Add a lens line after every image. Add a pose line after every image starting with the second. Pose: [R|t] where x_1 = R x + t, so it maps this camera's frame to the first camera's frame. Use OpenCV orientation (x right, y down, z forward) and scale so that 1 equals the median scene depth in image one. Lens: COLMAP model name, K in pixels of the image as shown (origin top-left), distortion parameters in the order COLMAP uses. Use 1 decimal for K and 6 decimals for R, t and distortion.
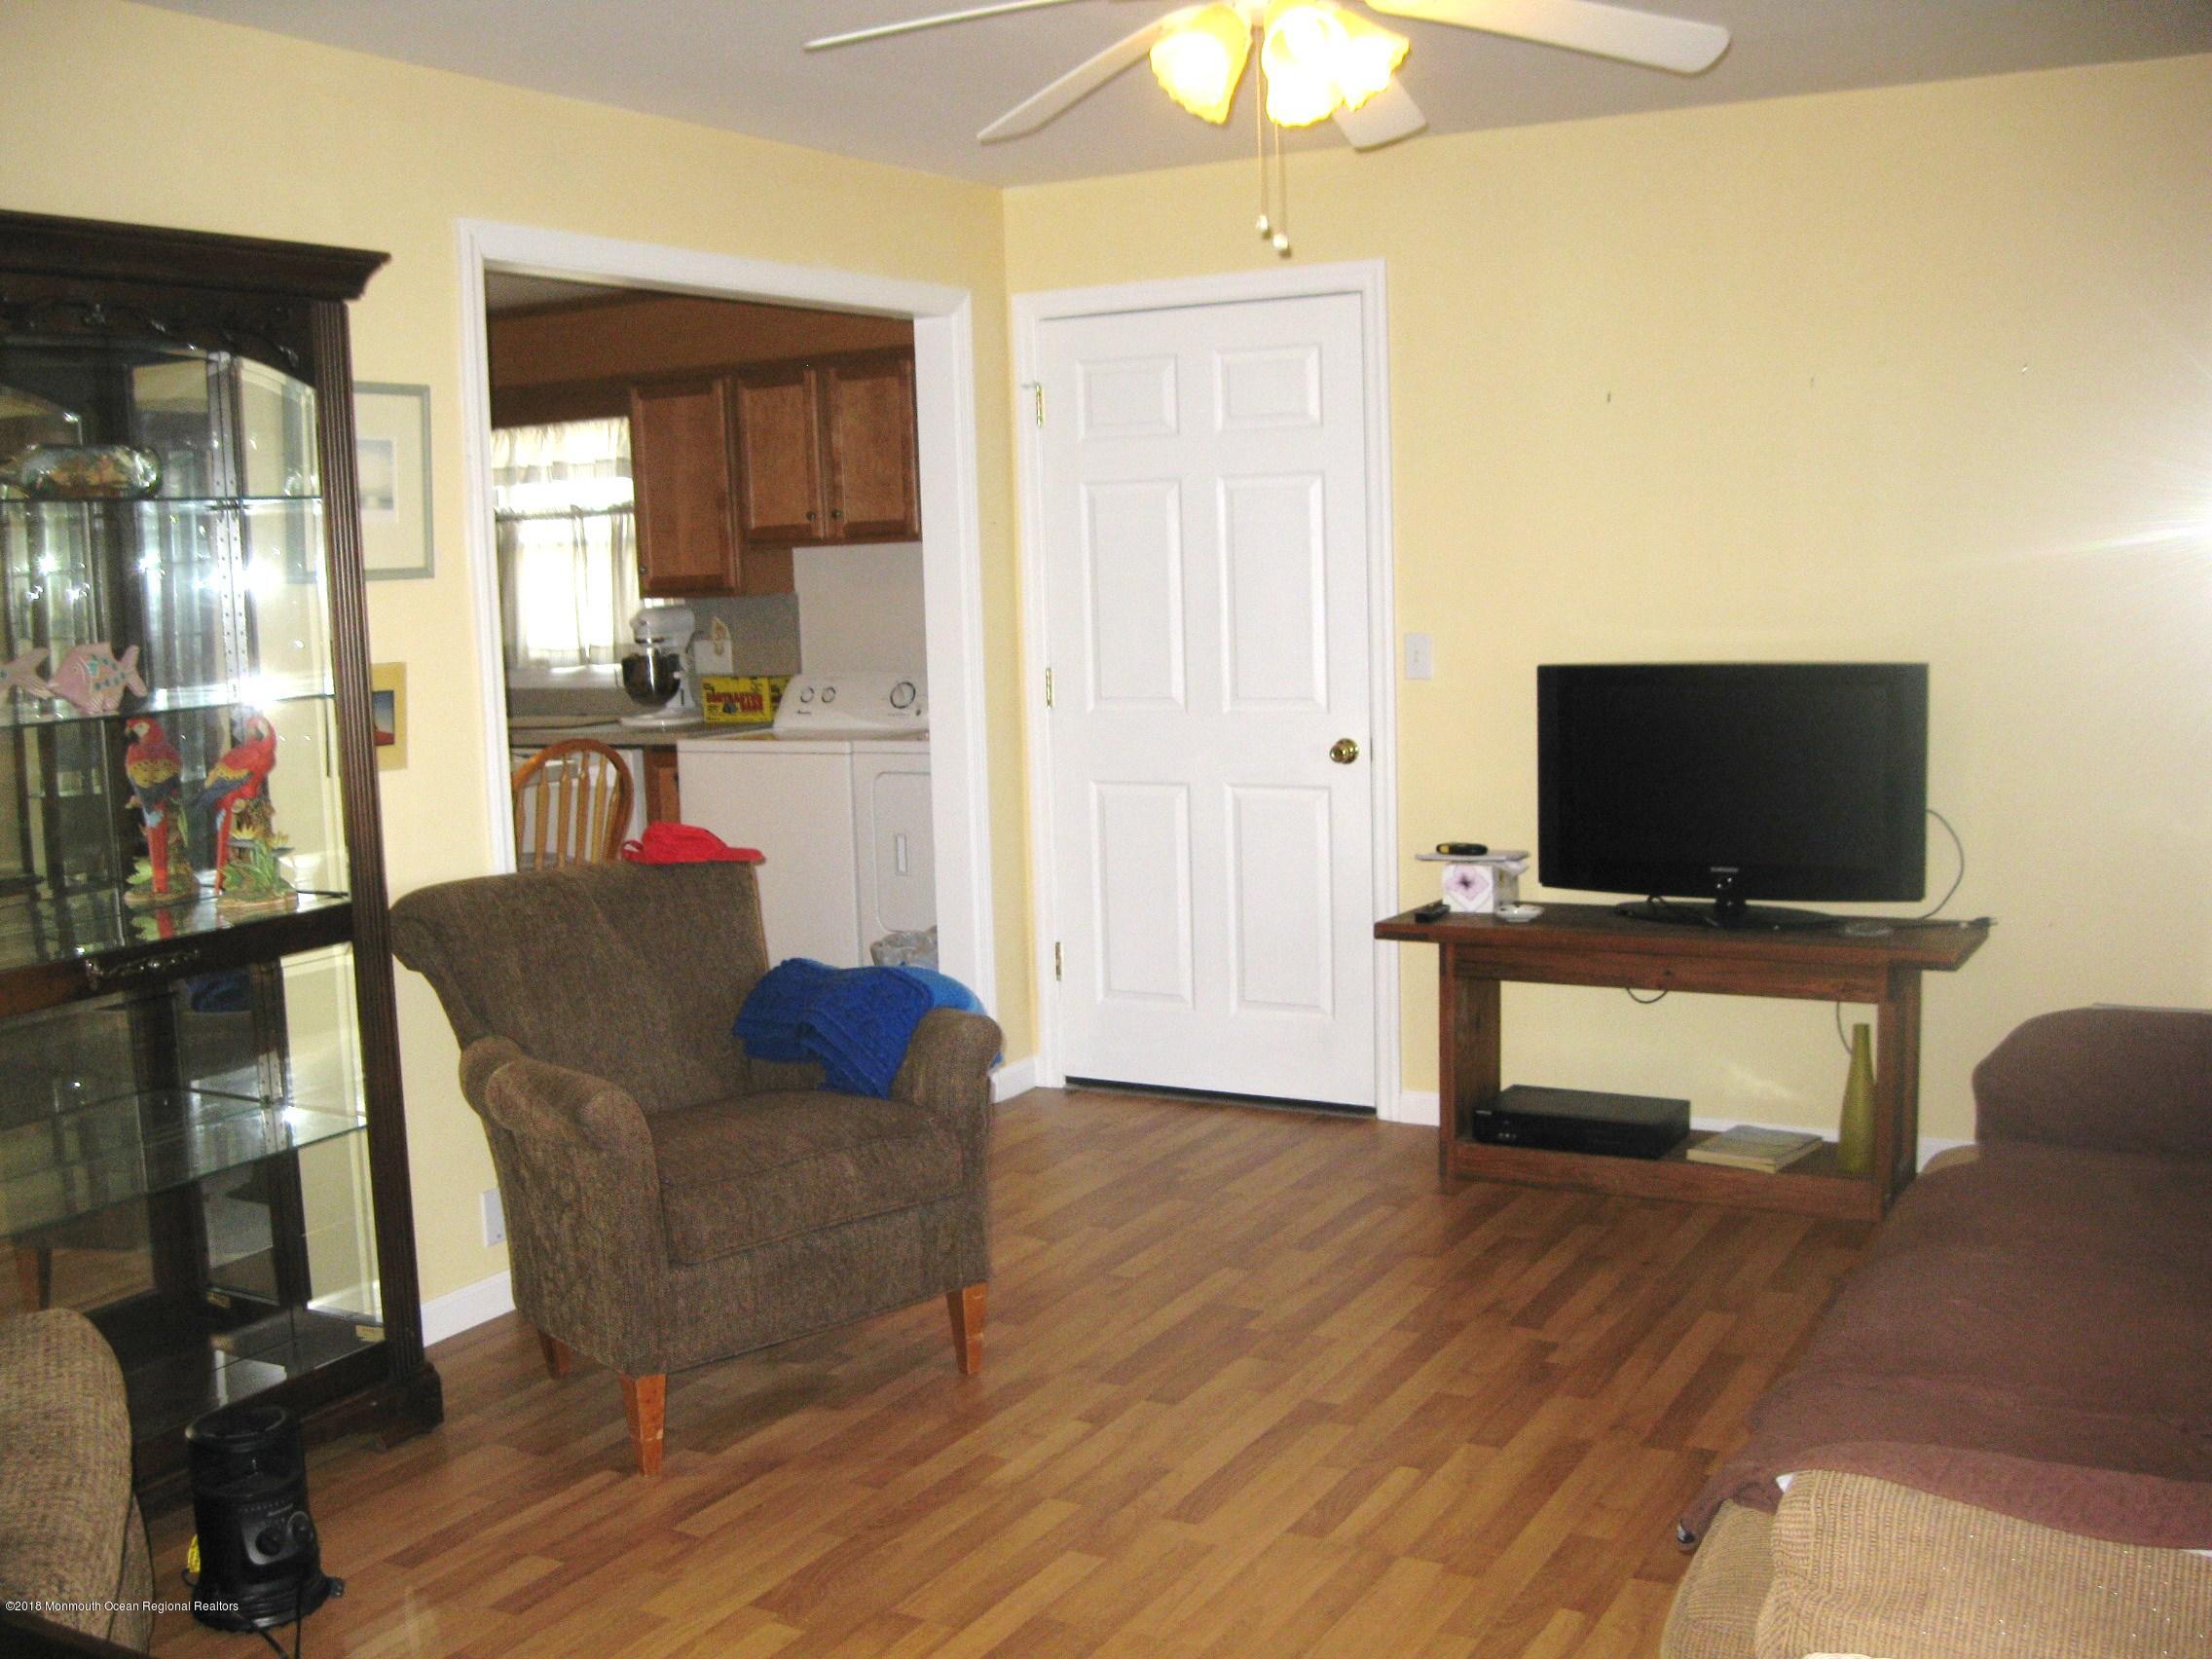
lens RADIAL K [[2292.4, 0, 1106.0], [0, 2292.4, 829.5], [0, 0, 1]] dist [-0.004033, -0.002633]
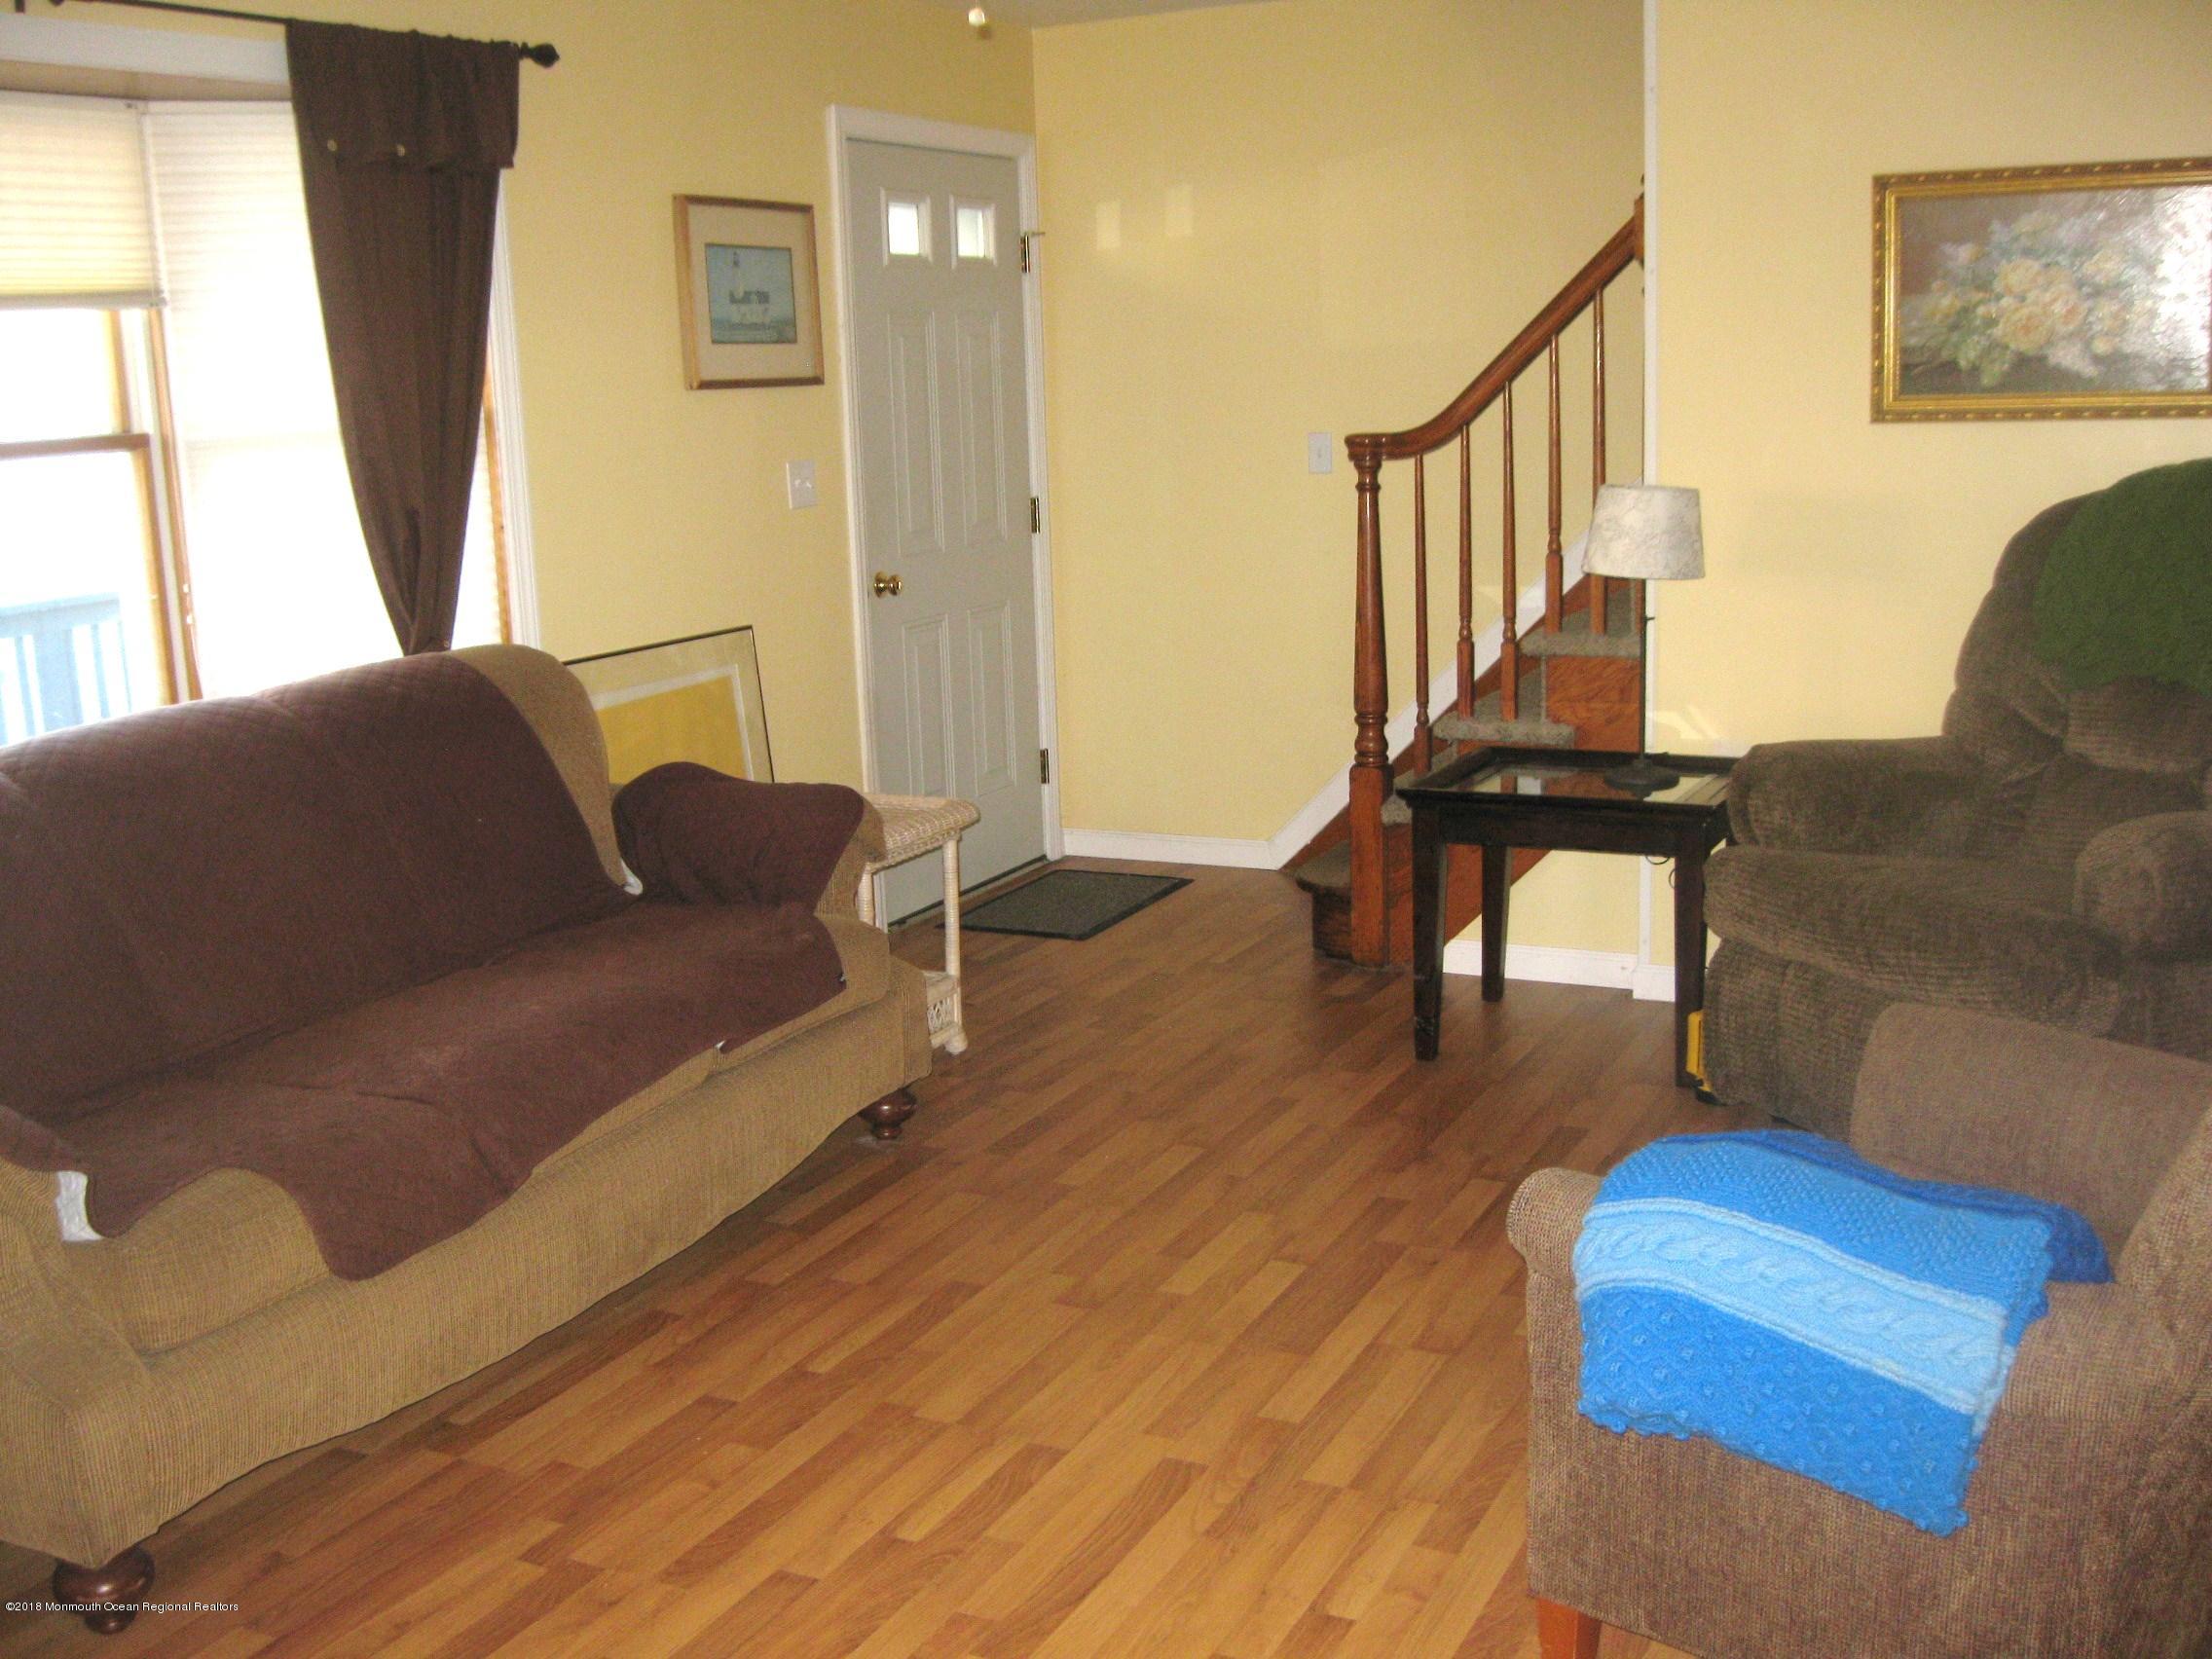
lens RADIAL K [[2292.4, 0, 1106.0], [0, 2292.4, 829.5], [0, 0, 1]] dist [-0.004033, -0.002633]
pose [[-0.996175, 0.080952, -0.032903, 0.071769], [0.066579, 0.947020, 0.314197, -0.212884], [0.056595, 0.310804, -0.948788, 1.754635]]
